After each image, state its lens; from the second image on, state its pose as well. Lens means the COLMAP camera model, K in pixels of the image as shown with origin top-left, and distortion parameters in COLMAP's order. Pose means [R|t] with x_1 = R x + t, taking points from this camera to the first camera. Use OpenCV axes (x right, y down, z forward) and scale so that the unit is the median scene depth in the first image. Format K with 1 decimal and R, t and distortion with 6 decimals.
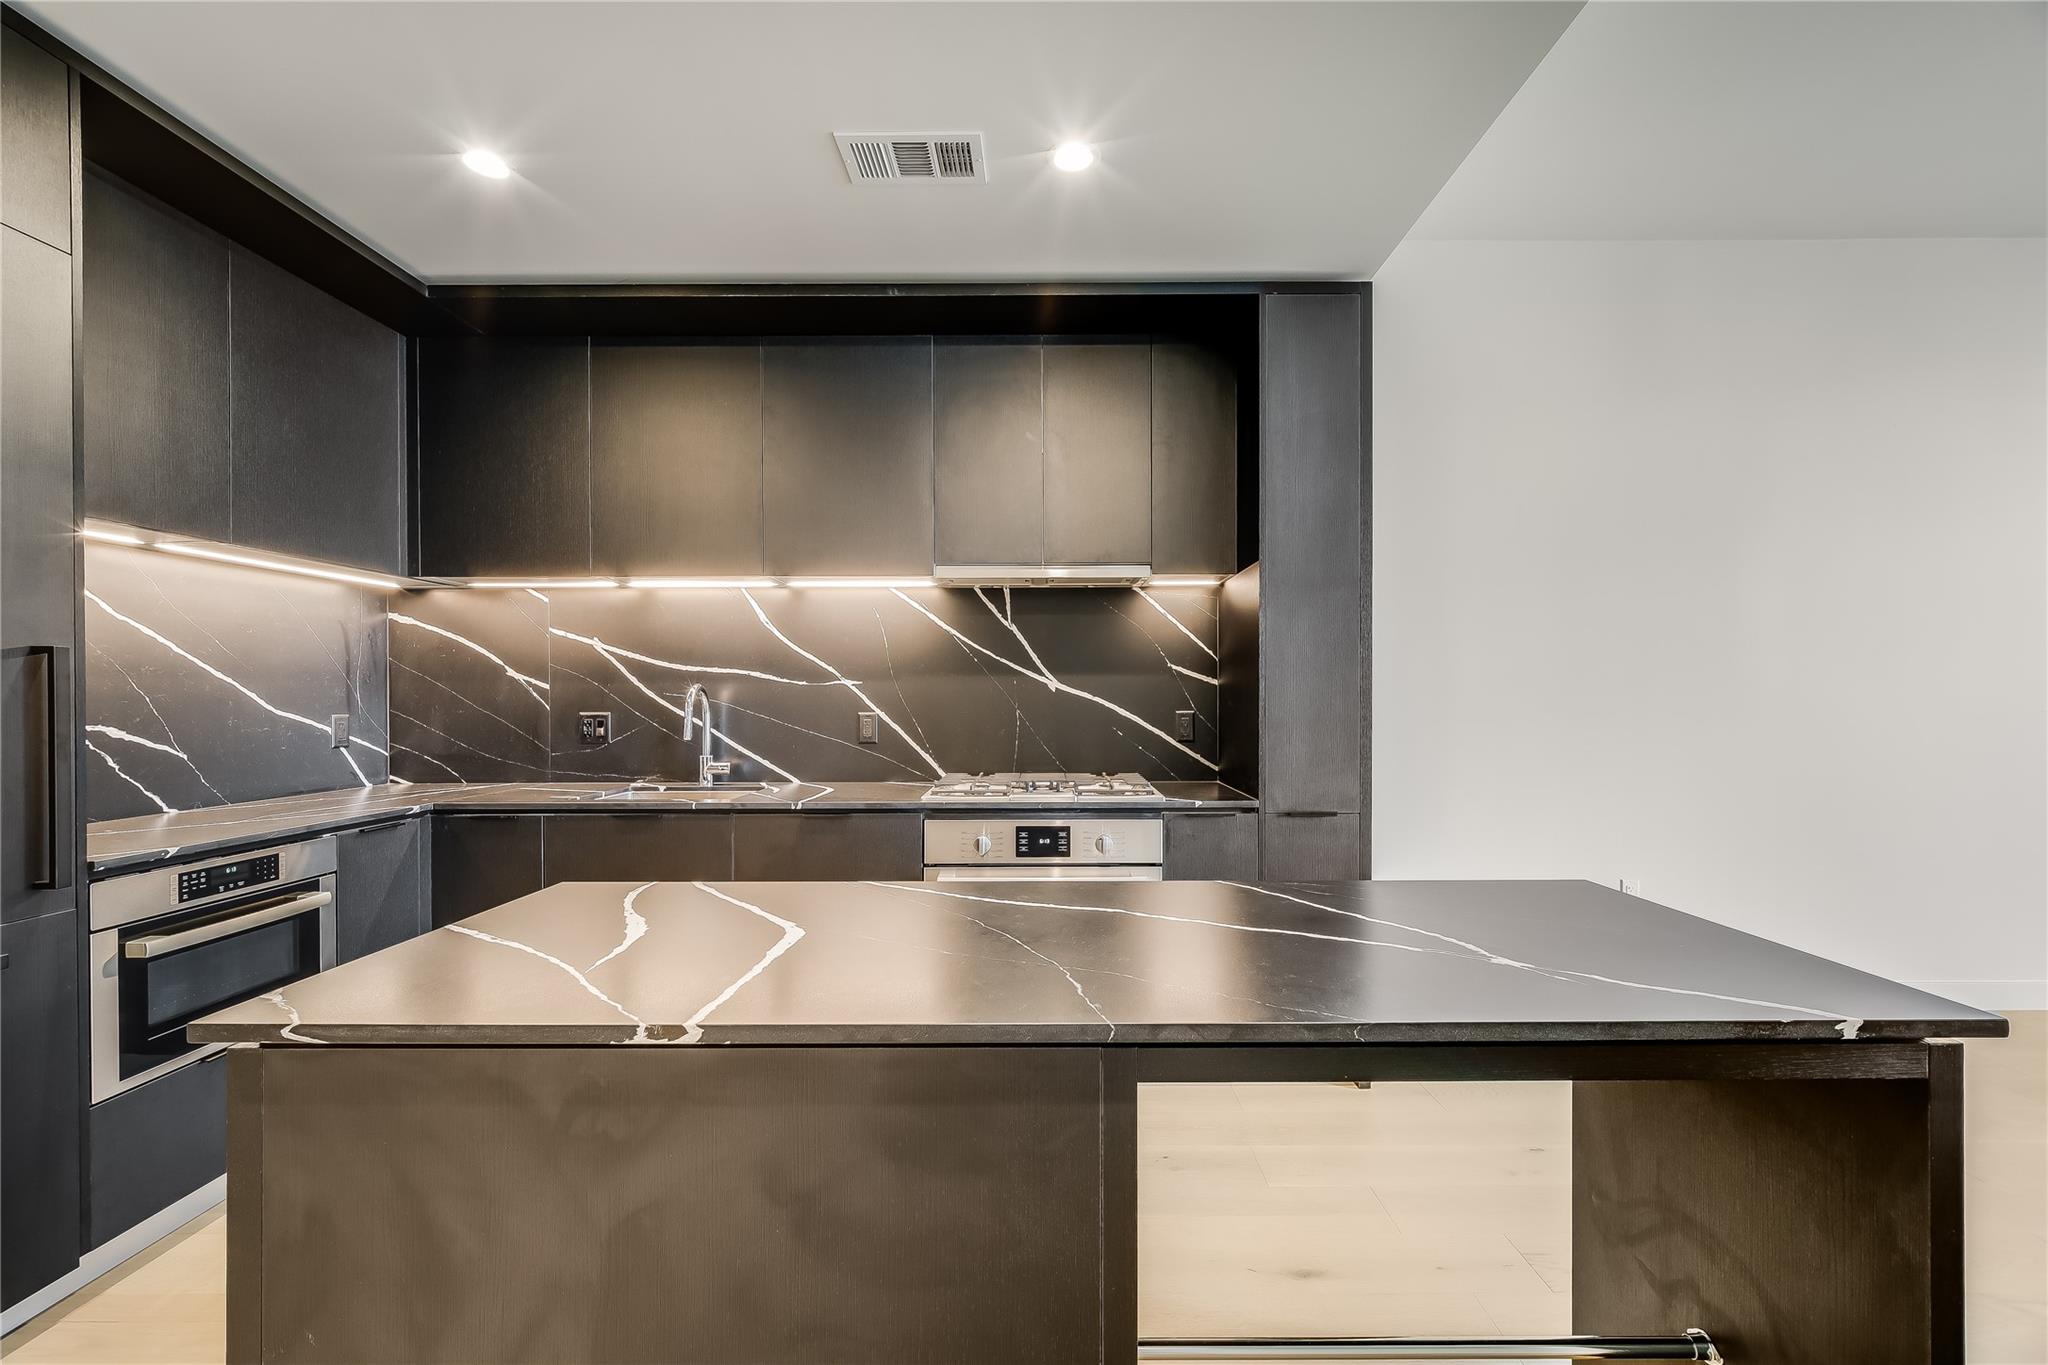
lens RADIAL K [[828.9, 0, 1049.4], [0, 828.9, 699.1], [0, 0, 1]] dist [-0.001066, -0.000118]
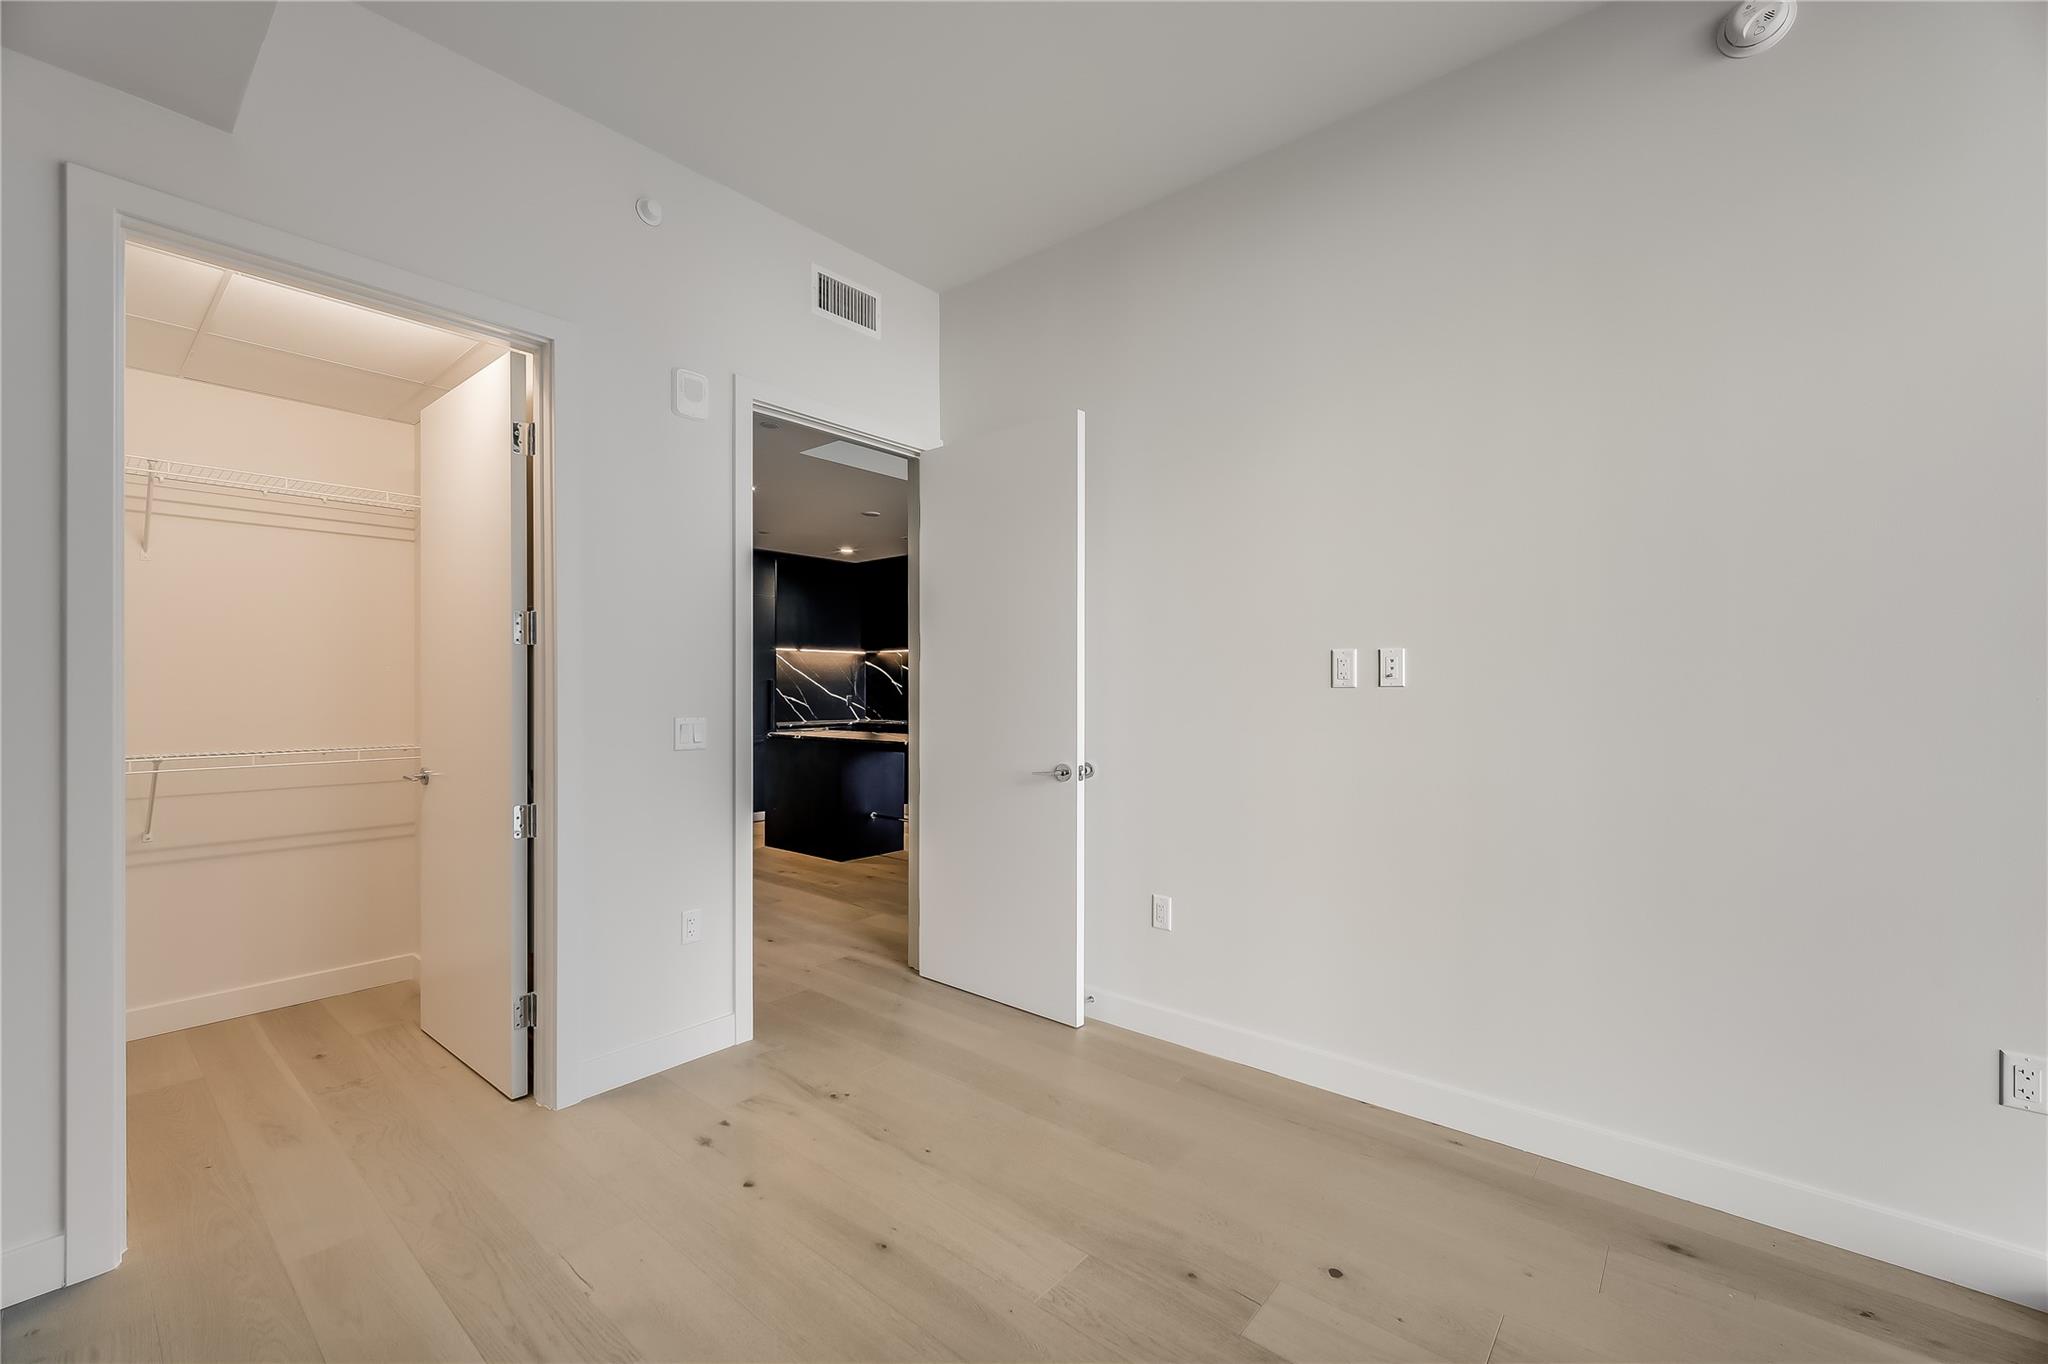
lens RADIAL K [[830.3, 0, 1031.7], [0, 830.3, 689.9], [0, 0, 1]] dist [-0.003822, -0.000330]
pose [[0.759484, -0.003326, -0.650518, 1.664457], [0.002443, 0.999994, -0.002260, 0.006240], [0.650522, 0.000127, 0.759488, -0.906990]]
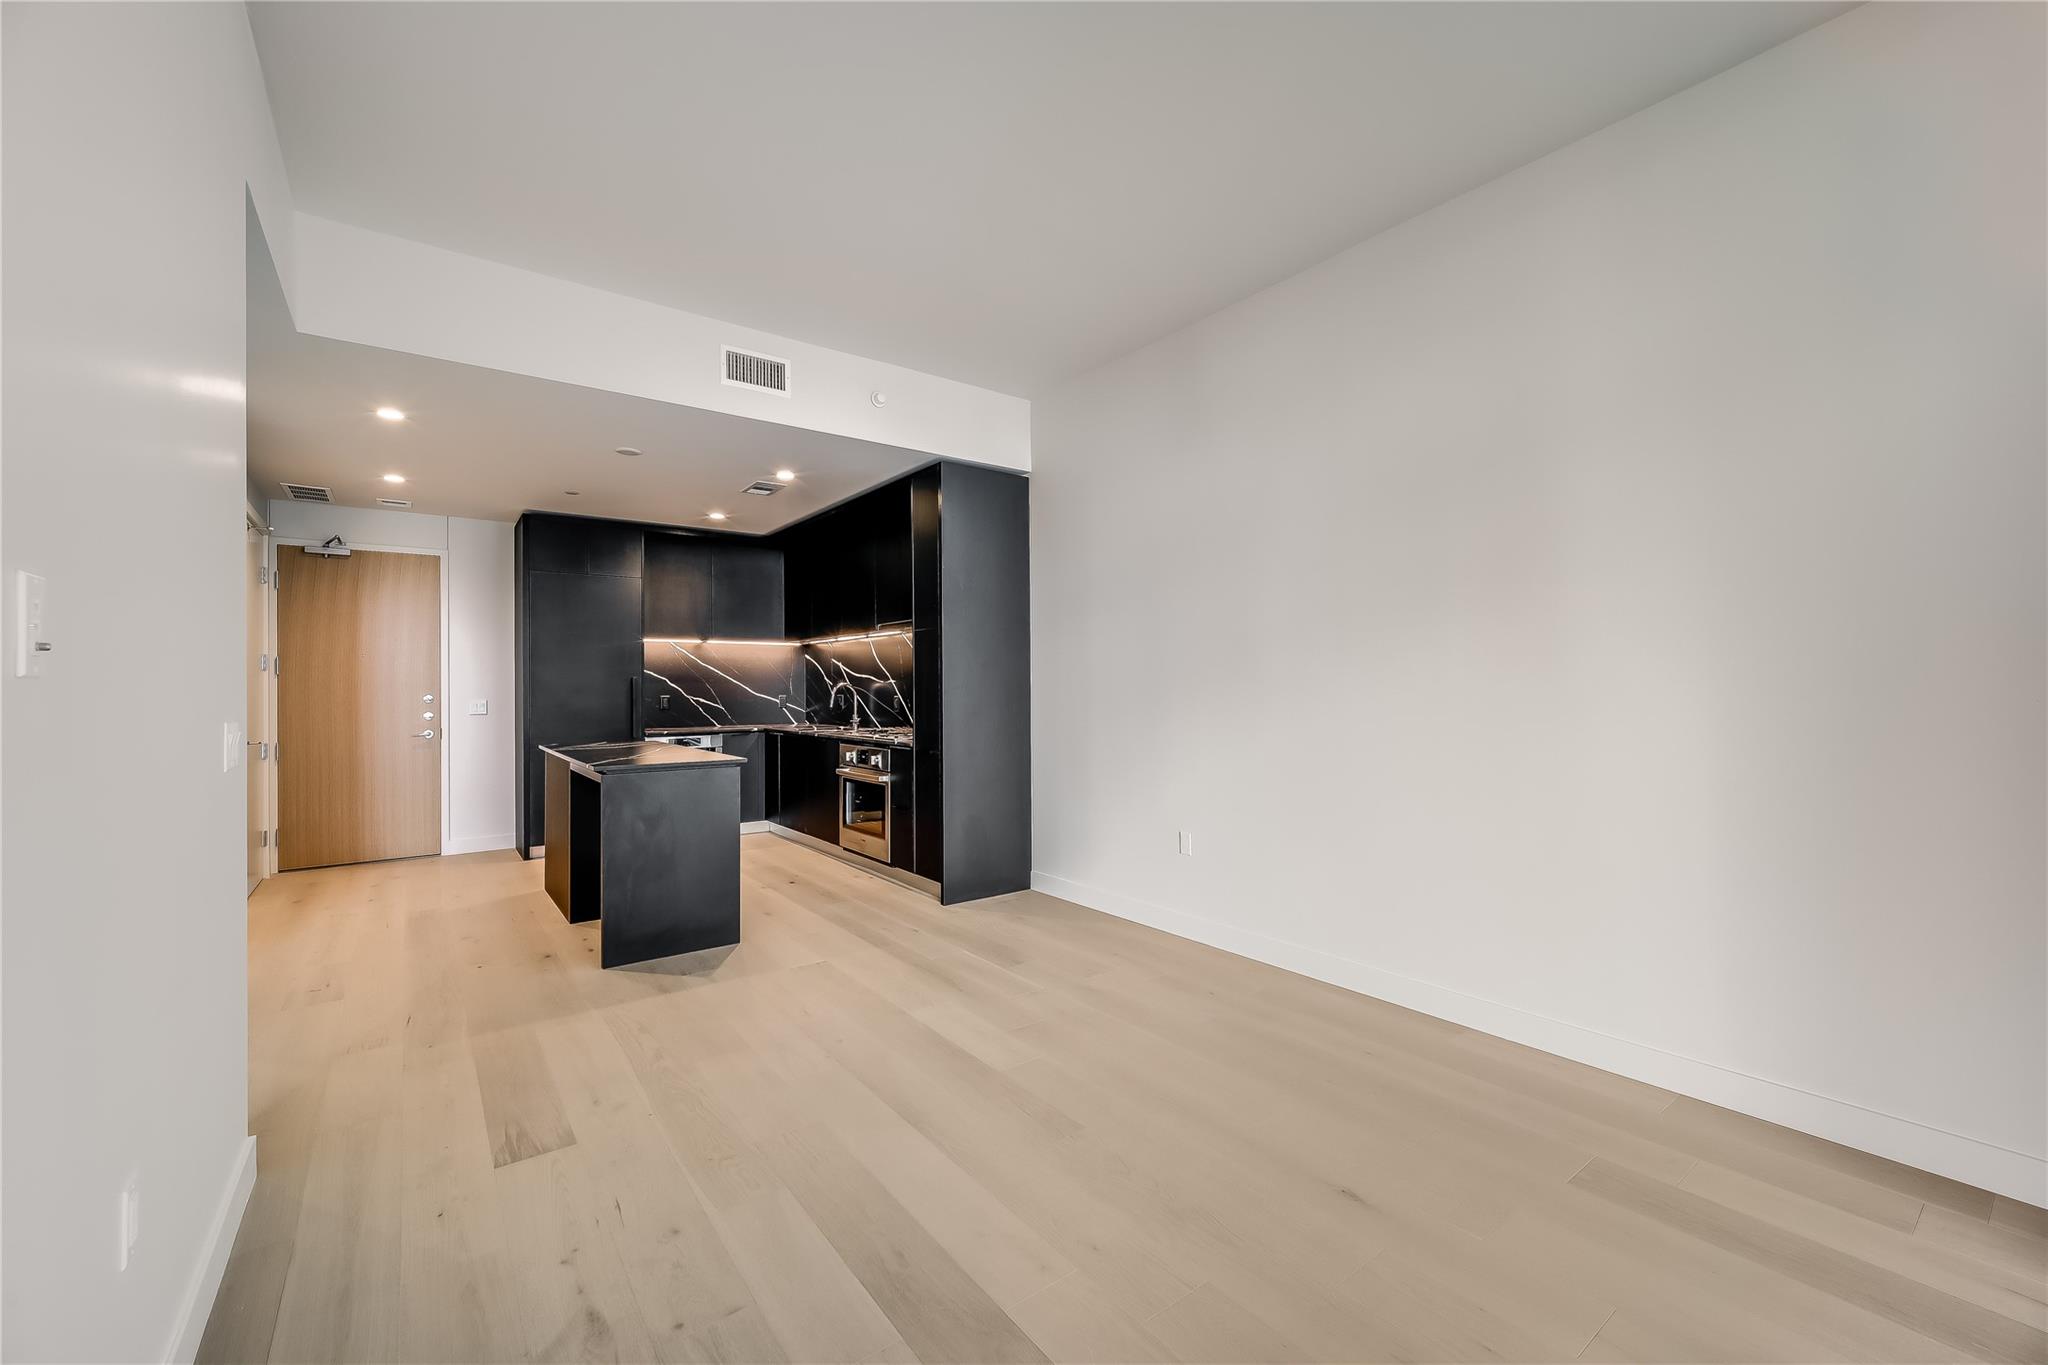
lens RADIAL K [[818.8, 0, 1035.2], [0, 818.8, 675.3], [0, 0, 1]] dist [-0.001867, -0.000313]
pose [[0.606166, -0.014582, -0.795204, 1.651352], [0.004693, 0.999880, -0.014757, -0.002815], [0.795324, 0.005213, 0.606162, 0.068827]]
